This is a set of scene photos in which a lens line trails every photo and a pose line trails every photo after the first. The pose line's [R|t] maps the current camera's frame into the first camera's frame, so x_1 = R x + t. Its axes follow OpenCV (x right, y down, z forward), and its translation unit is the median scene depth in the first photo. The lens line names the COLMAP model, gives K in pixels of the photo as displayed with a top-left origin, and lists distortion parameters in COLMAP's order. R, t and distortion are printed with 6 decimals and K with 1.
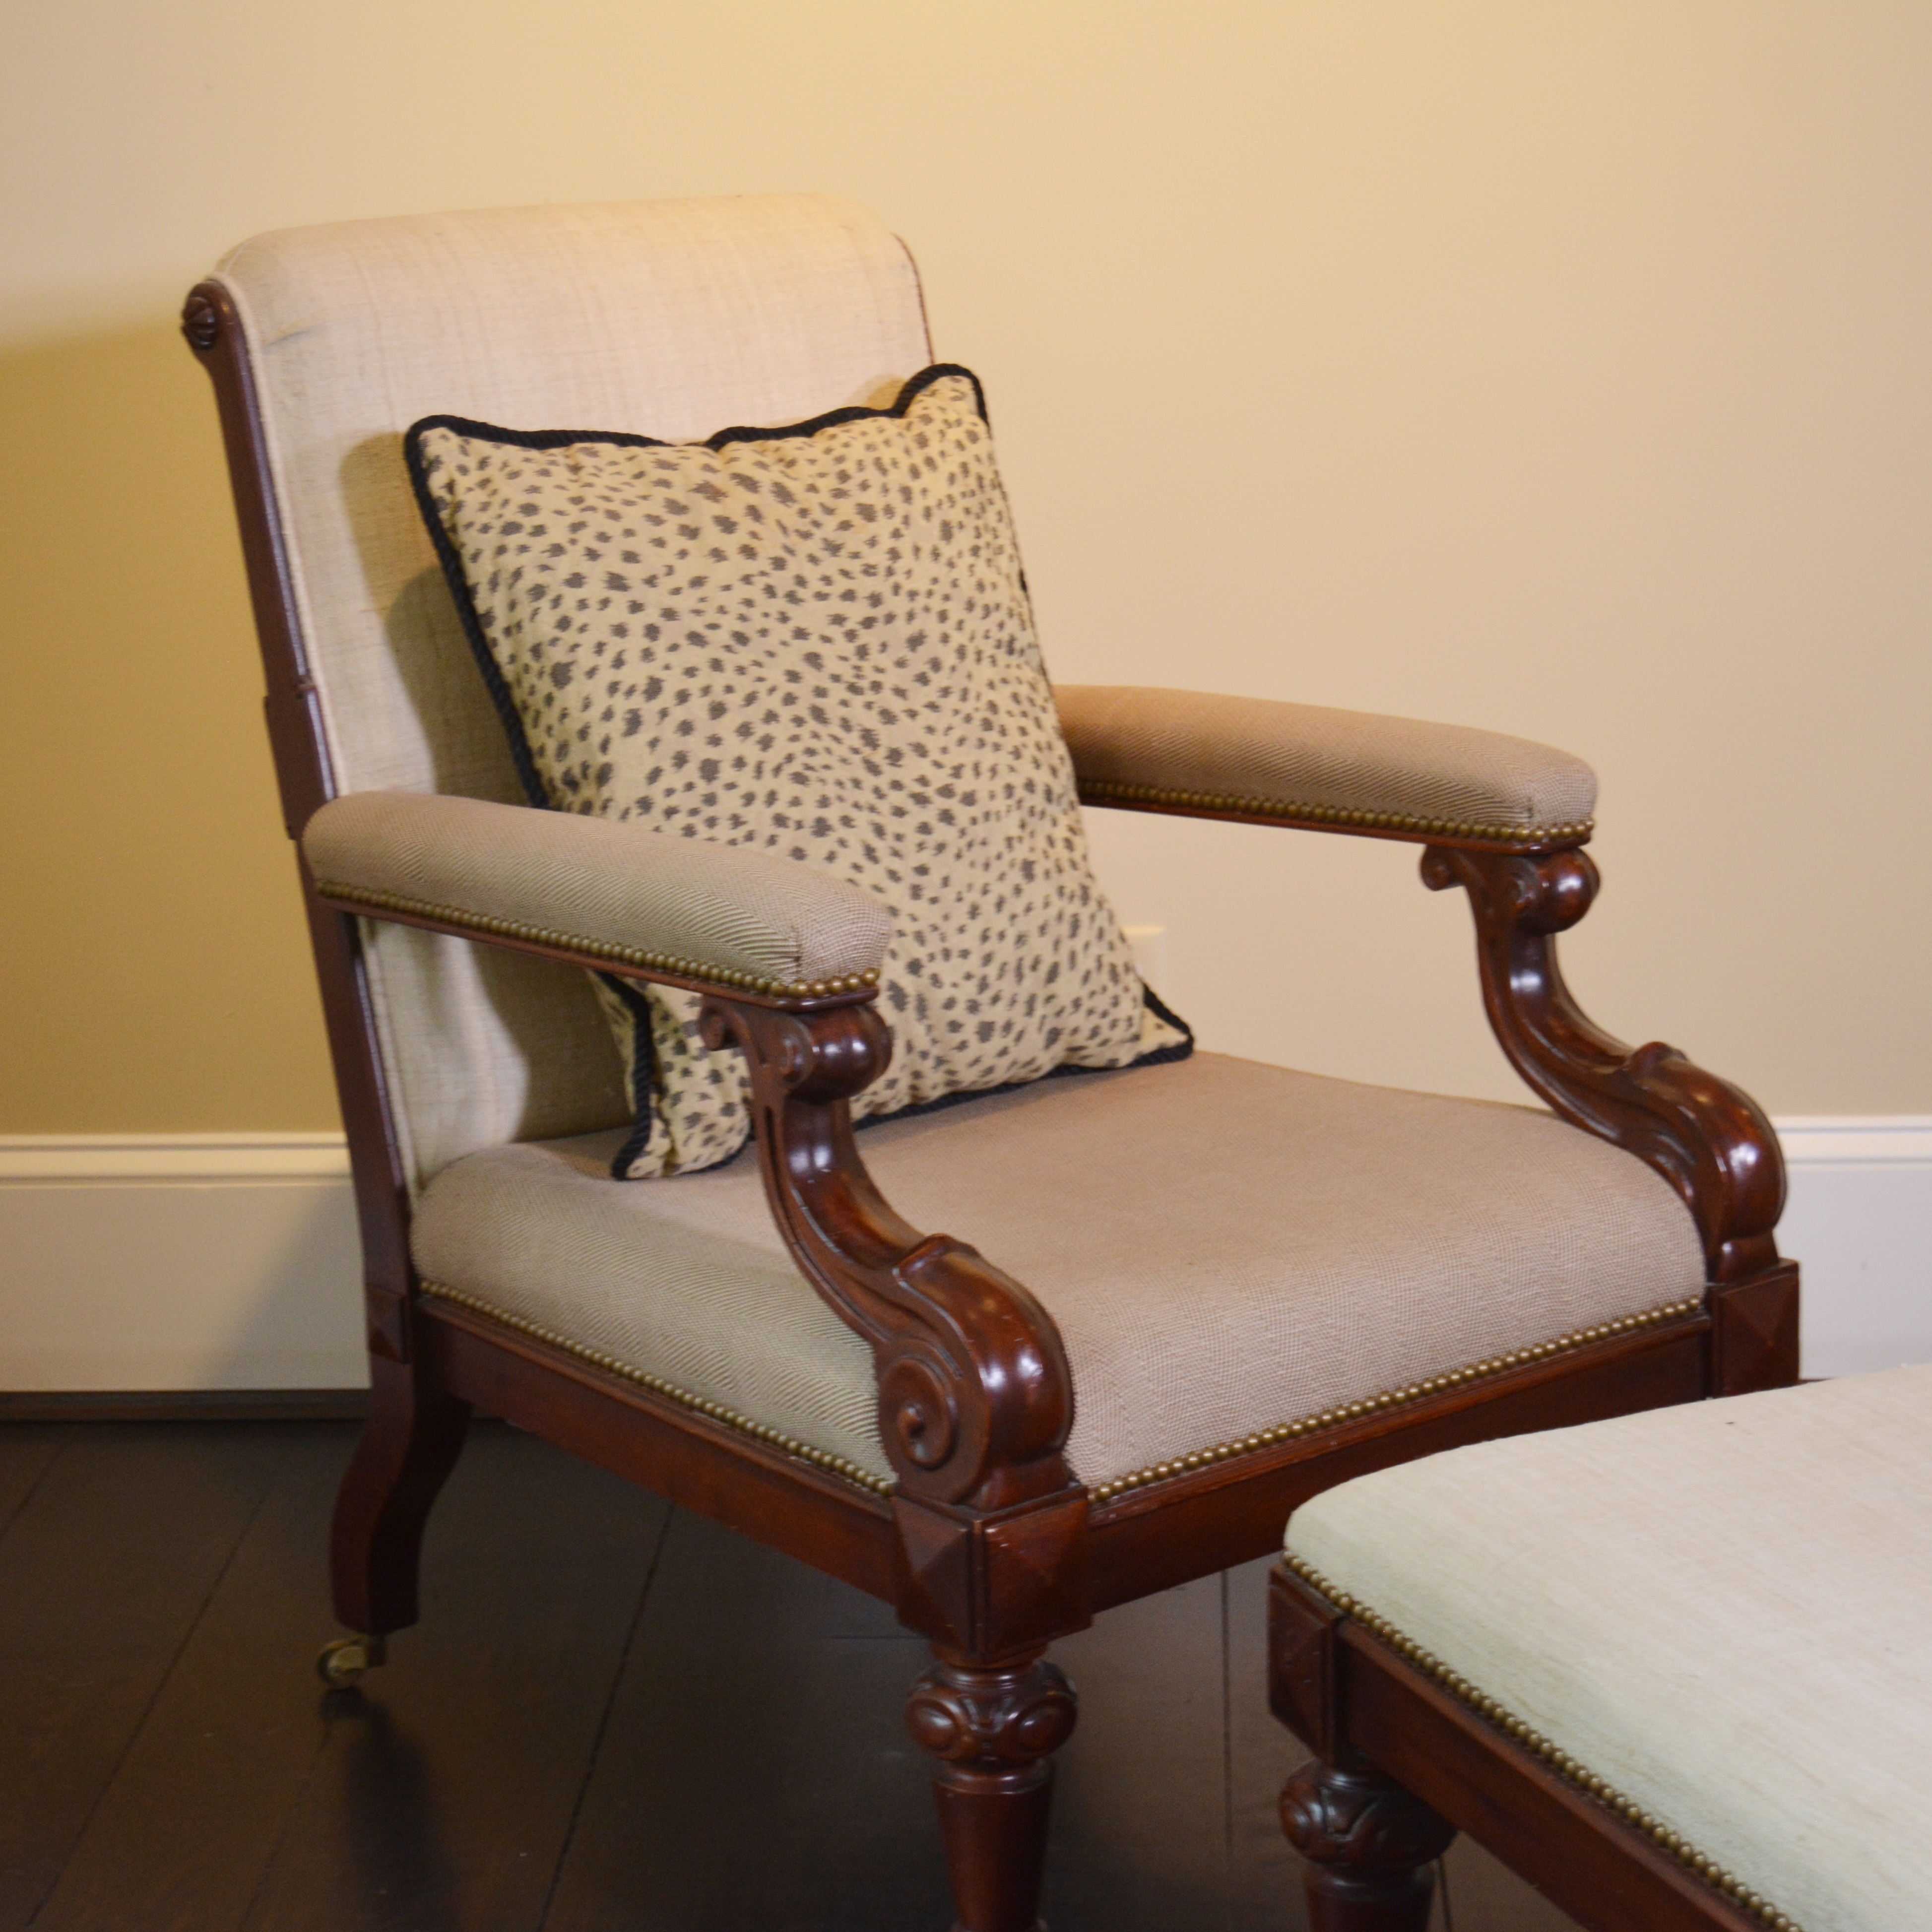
lens RADIAL K [[4632.8, 0, 1109.4], [0, 4632.8, 954.3], [0, 0, 1]] dist [-0.000505, -0.422395]
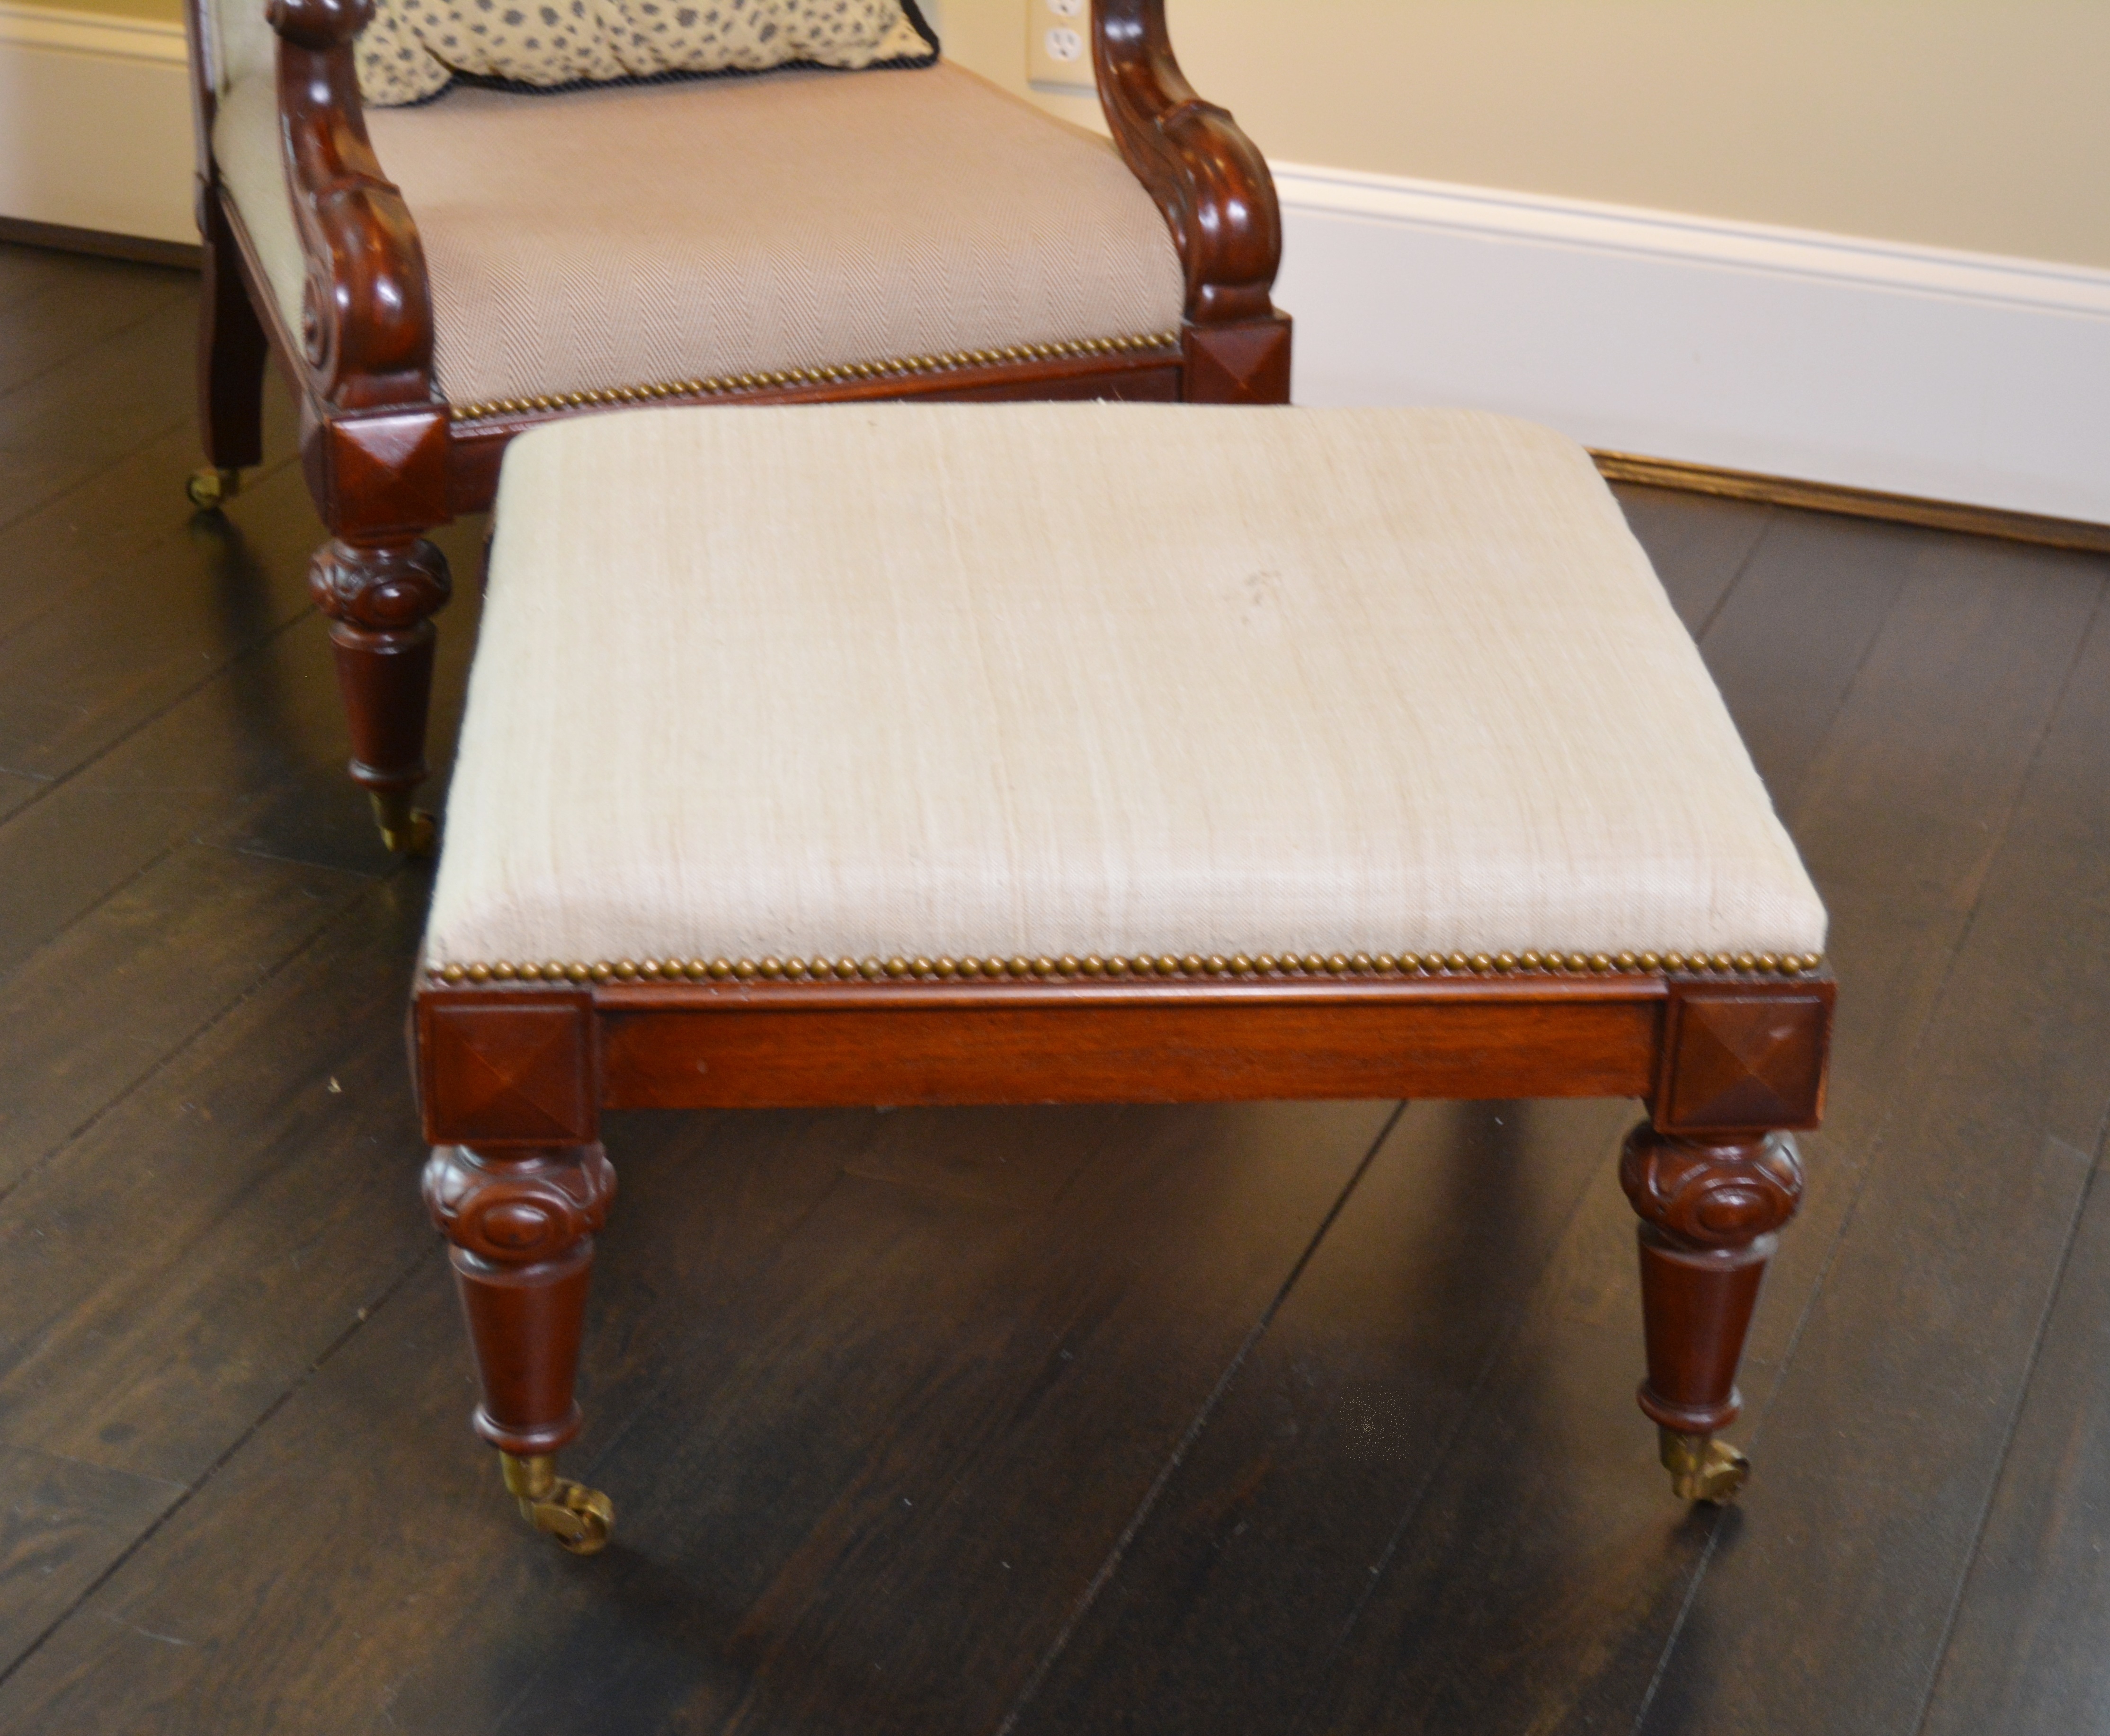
lens RADIAL K [[4236.7, 0, 1167.6], [0, 4236.7, 909.5], [0, 0, 1]] dist [-0.028084, -0.129149]
pose [[0.947645, 0.178969, -0.264458, 0.410097], [-0.118252, 0.965984, 0.229982, -0.025130], [0.296622, -0.186668, 0.936574, 0.025177]]
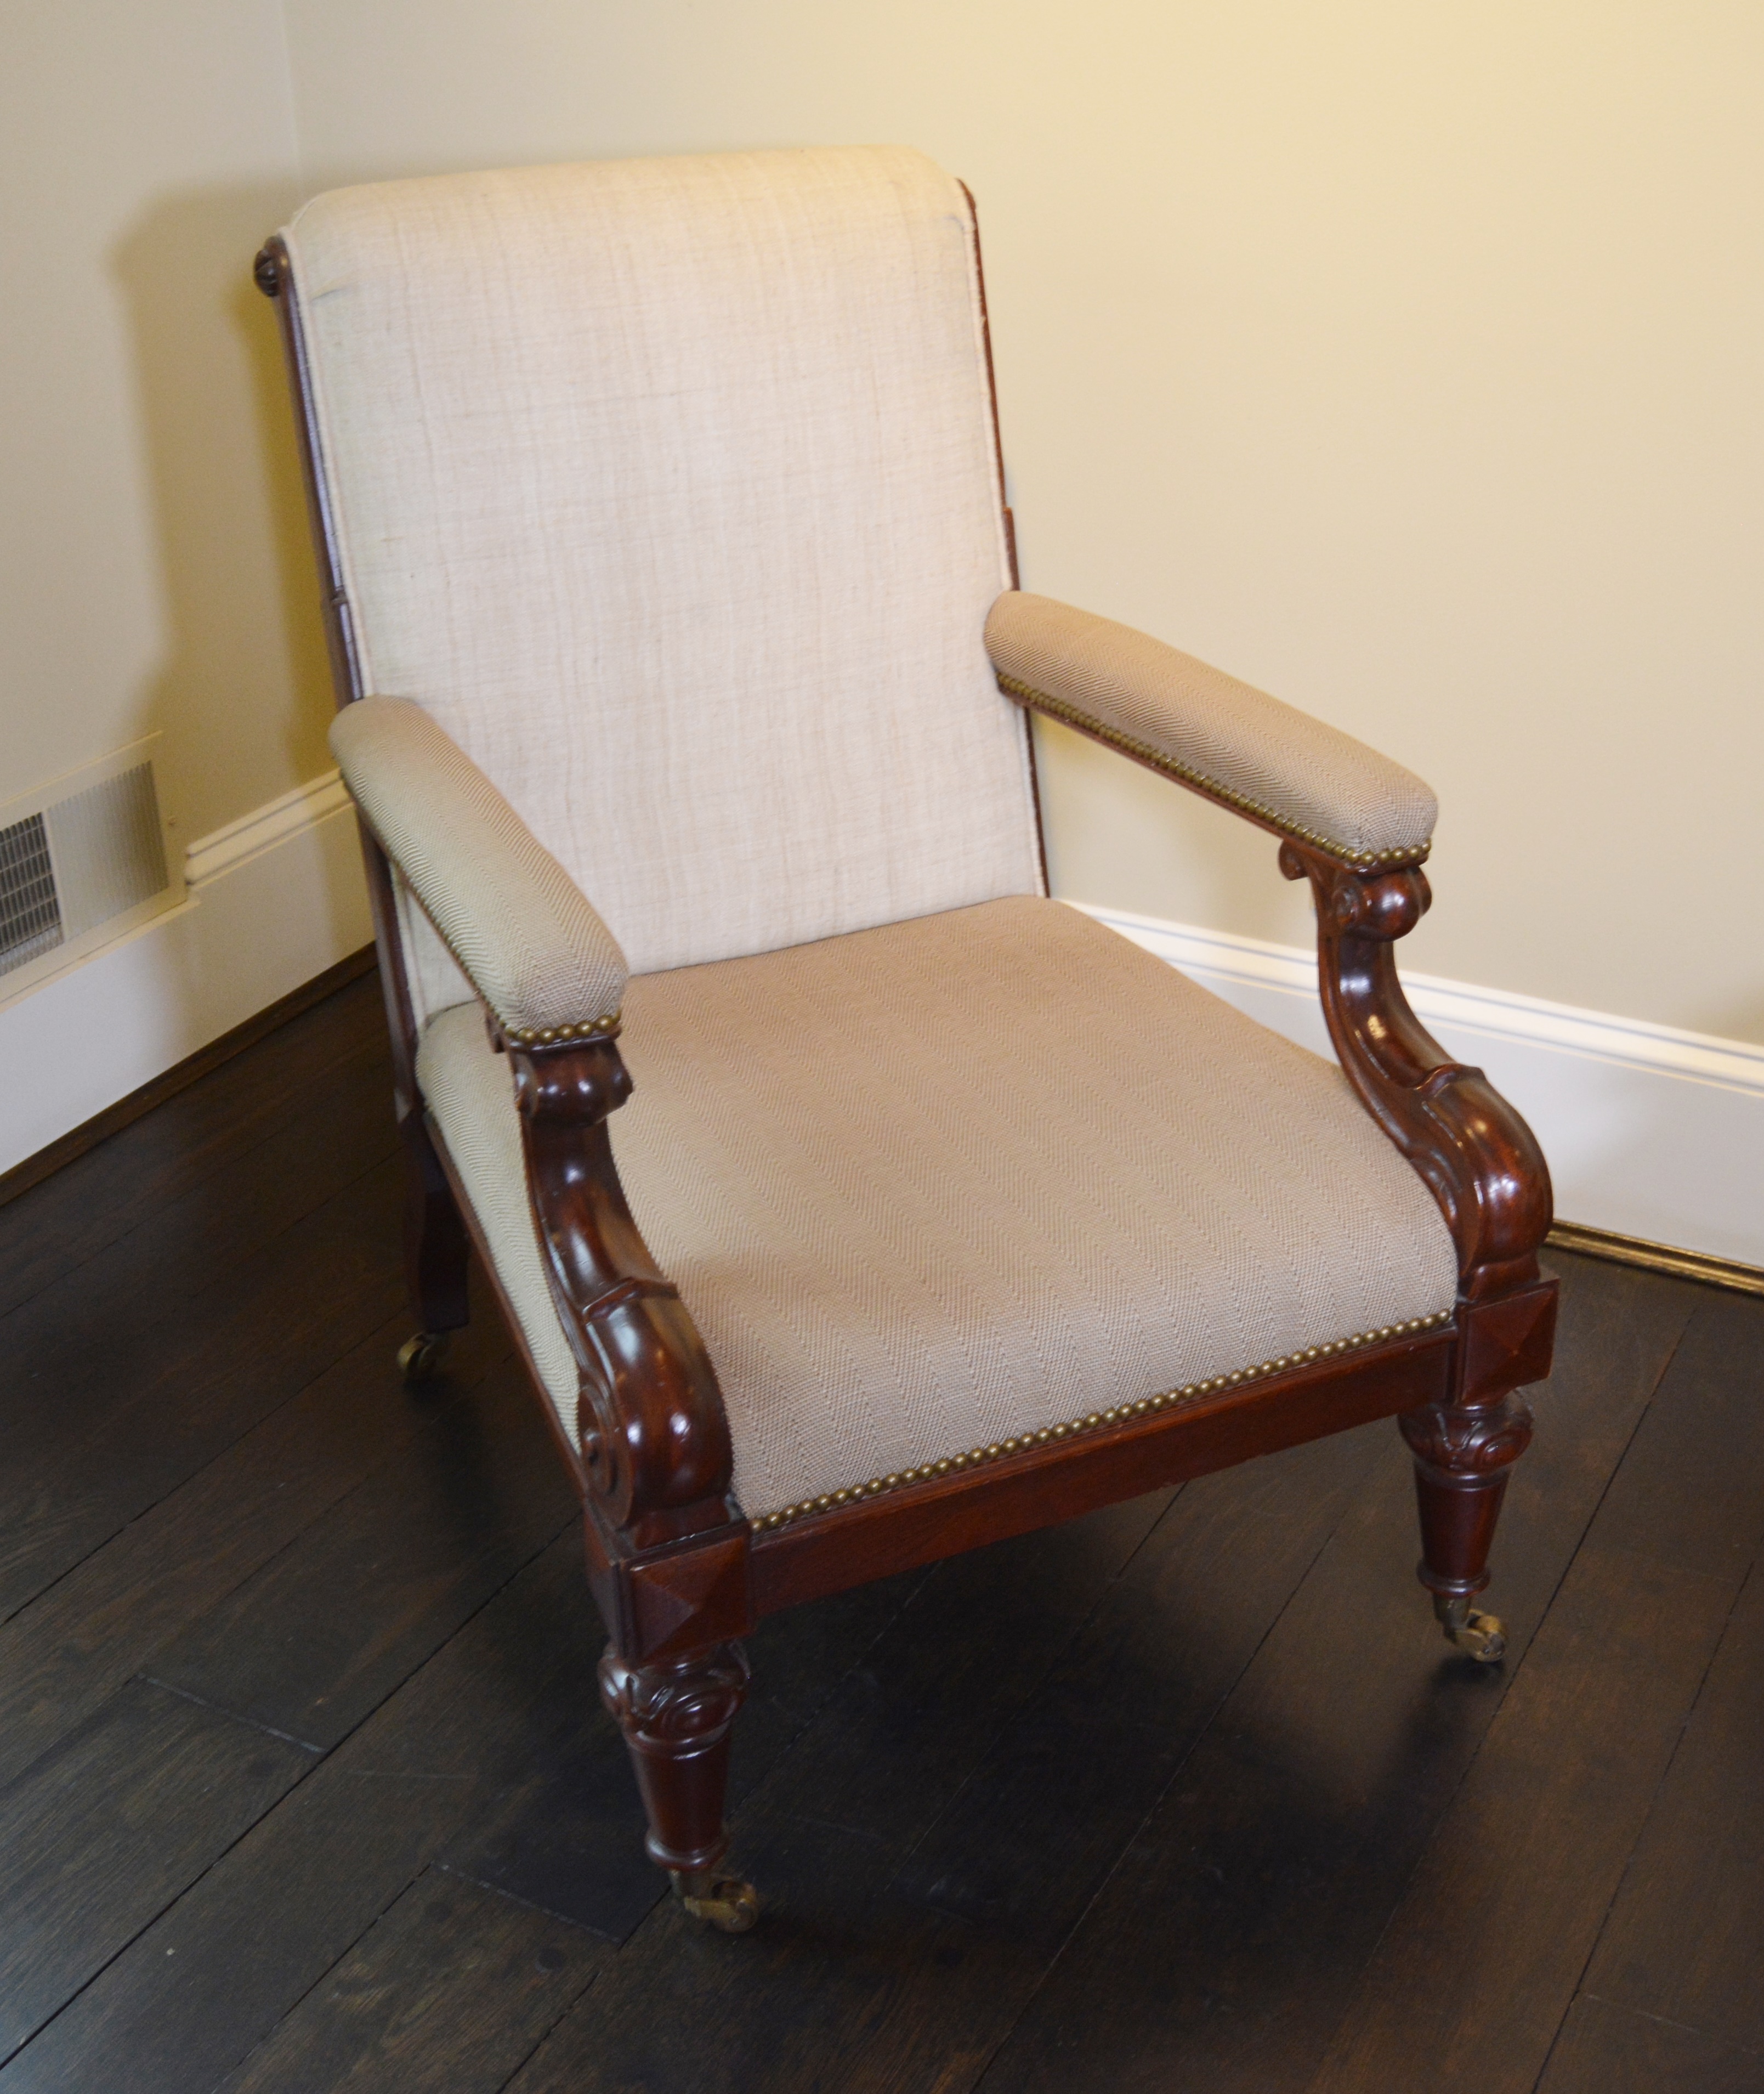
lens RADIAL K [[2687.3, 0, 1036.8], [0, 2687.3, 1047.2], [0, 0, 1]] dist [-0.101300, 0.022874]
pose [[0.969894, 0.129394, -0.206307, 0.152246], [-0.074162, 0.963861, 0.255876, -0.136648], [0.231960, -0.232873, 0.944439, 0.390313]]
